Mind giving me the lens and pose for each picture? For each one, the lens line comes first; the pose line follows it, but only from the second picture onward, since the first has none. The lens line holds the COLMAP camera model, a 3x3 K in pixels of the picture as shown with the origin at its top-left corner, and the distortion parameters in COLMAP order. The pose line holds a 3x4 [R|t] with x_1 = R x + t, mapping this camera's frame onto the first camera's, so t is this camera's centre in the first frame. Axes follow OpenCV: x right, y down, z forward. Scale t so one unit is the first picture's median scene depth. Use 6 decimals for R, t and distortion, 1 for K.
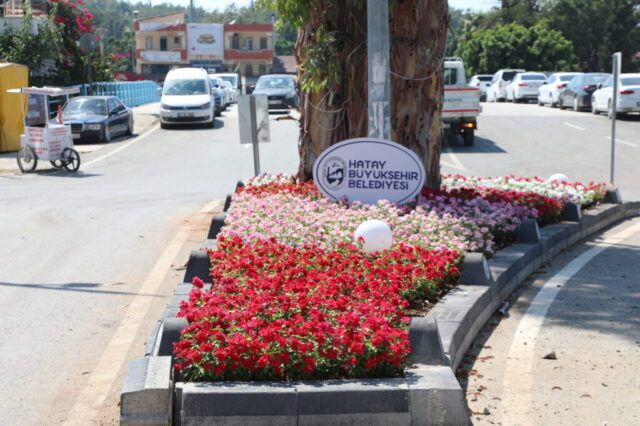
lens RADIAL K [[1322.7, 0, 322.3], [0, 1322.7, 219.1], [0, 0, 1]] dist [0.534973, 0.000000]
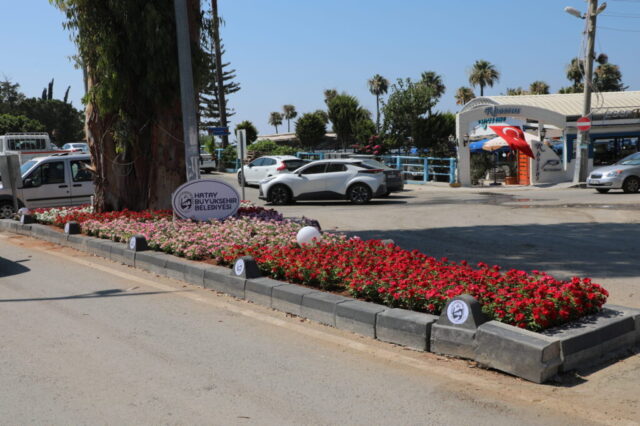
lens RADIAL K [[722.1, 0, 315.3], [0, 722.1, 208.9], [0, 0, 1]] dist [0.067252, 0.000000]
pose [[0.822316, -0.074012, 0.564197, -0.168923], [0.082963, 0.996504, 0.009804, -0.010831], [-0.562951, 0.038745, 0.825582, 0.100767]]
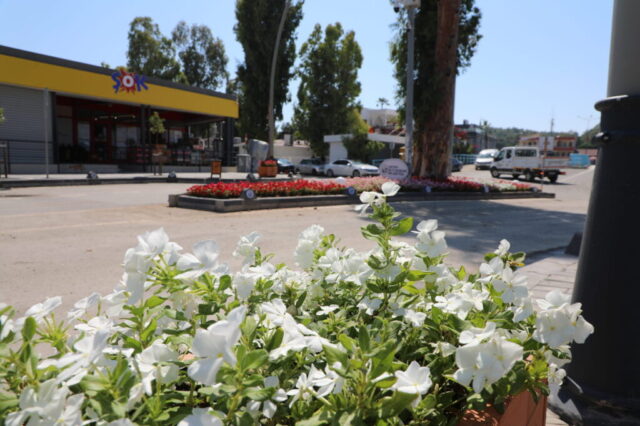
lens RADIAL K [[455.3, 0, 319.8], [0, 455.3, 213.7], [0, 0, 1]] dist [-0.035153, 0.018109]
pose [[0.814882, 0.090450, -0.572526, 0.250859], [-0.080862, 0.995830, 0.042233, 0.018191], [0.573959, 0.011880, 0.818798, 0.009387]]
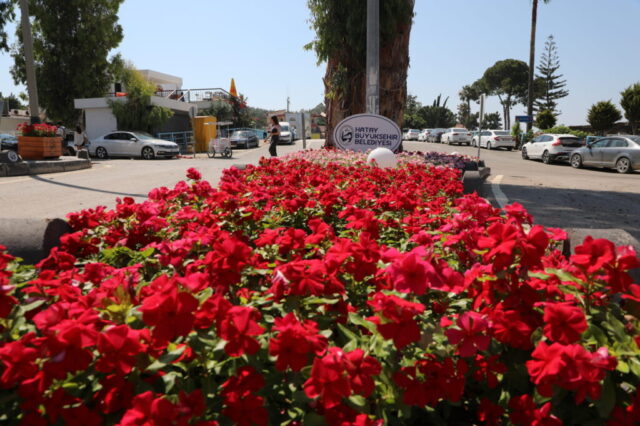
lens RADIAL K [[455.3, 0, 319.4], [0, 455.3, 213.8], [0, 0, 1]] dist [-0.035153, 0.018109]
pose [[0.999416, 0.019148, -0.028296, -0.003145], [-0.017524, 0.998245, 0.056562, 0.015281], [0.029329, -0.056033, 0.997998, 0.207902]]
